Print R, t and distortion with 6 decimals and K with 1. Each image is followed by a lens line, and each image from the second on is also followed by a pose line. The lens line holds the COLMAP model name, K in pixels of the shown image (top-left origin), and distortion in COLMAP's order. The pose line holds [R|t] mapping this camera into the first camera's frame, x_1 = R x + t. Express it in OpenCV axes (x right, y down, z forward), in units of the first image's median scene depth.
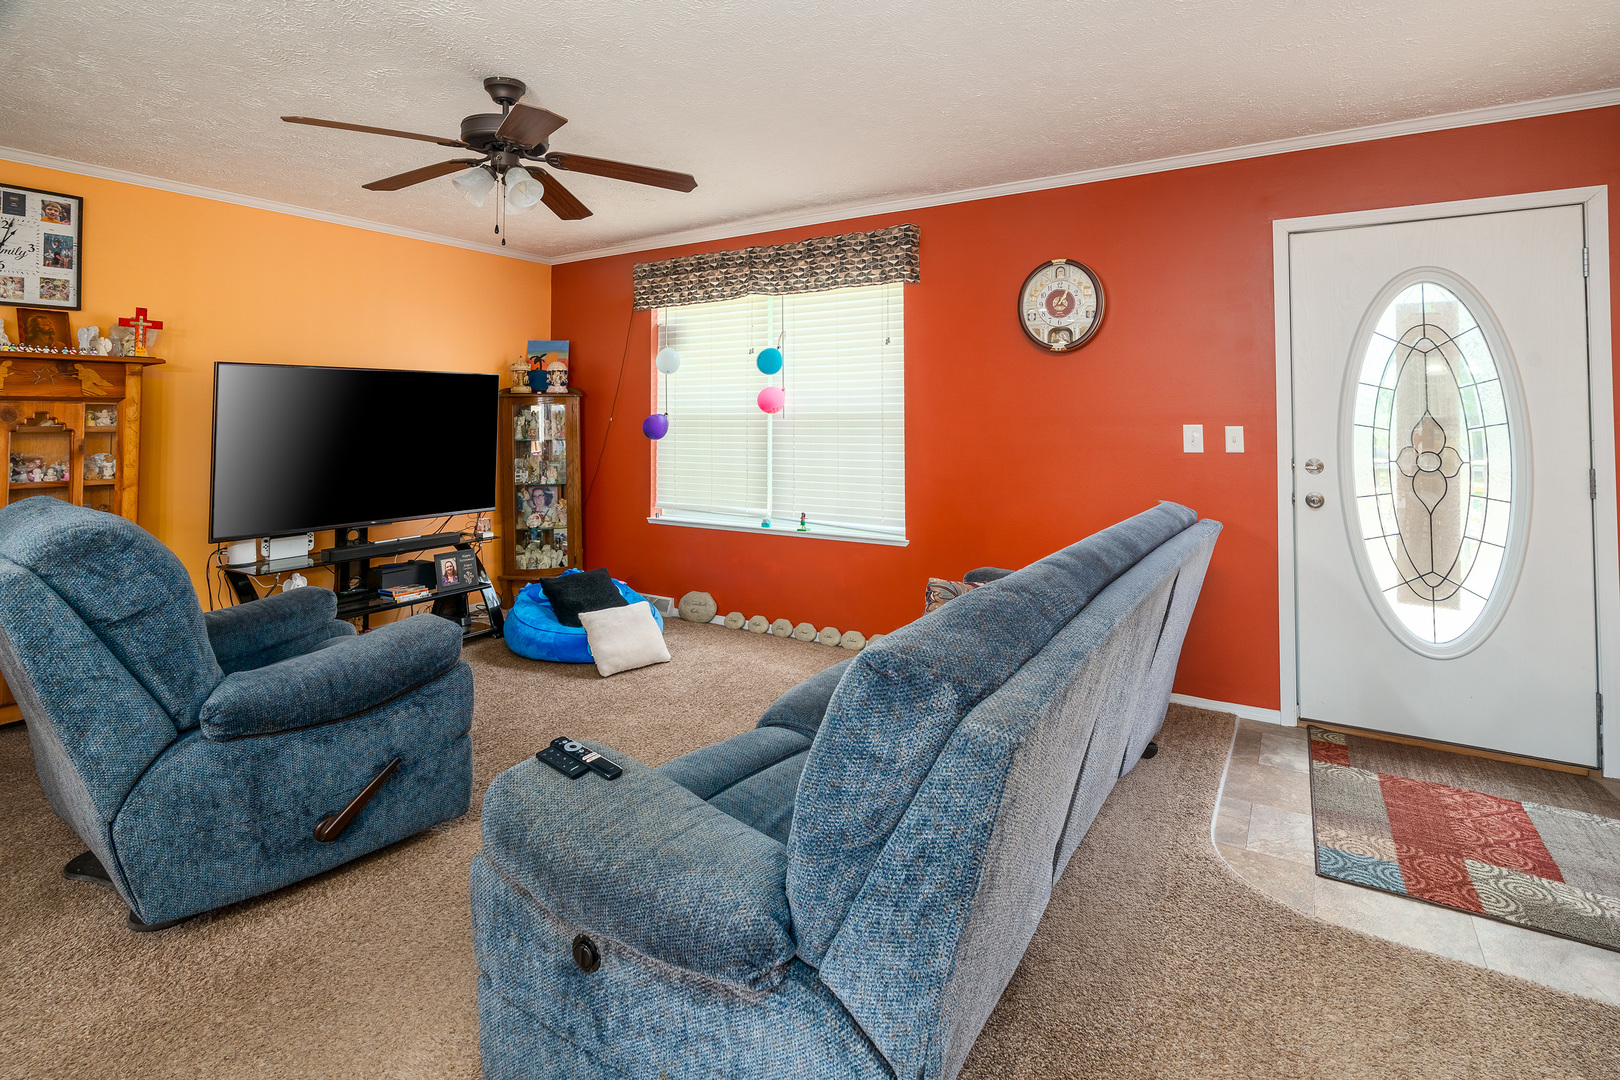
lens RADIAL K [[765.2, 0, 806.0], [0, 765.2, 391.1], [0, 0, 1]] dist [0.000573, 0.000251]
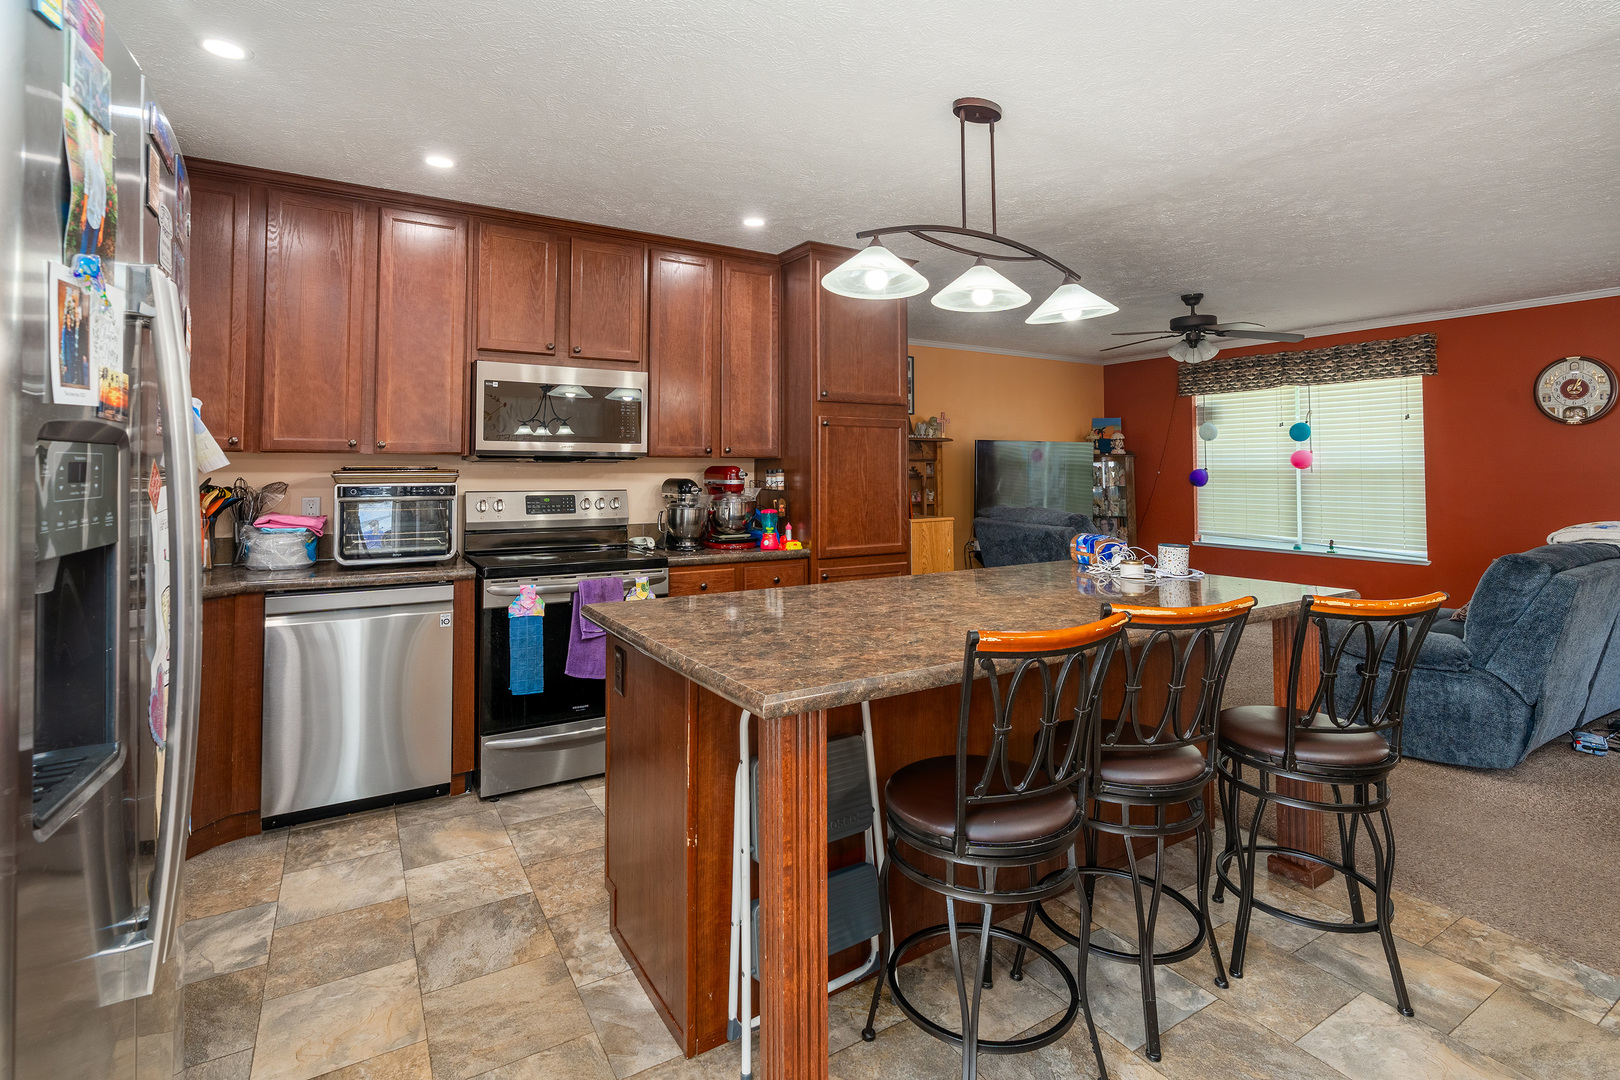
lens RADIAL K [[776.4, 0, 809.6], [0, 776.4, 437.0], [0, 0, 1]] dist [-0.000794, 0.000629]
pose [[0.905645, -0.012948, -0.423840, -0.270203], [0.009182, 0.999898, -0.010927, -0.023186], [0.423938, 0.006004, 0.905671, -0.706859]]
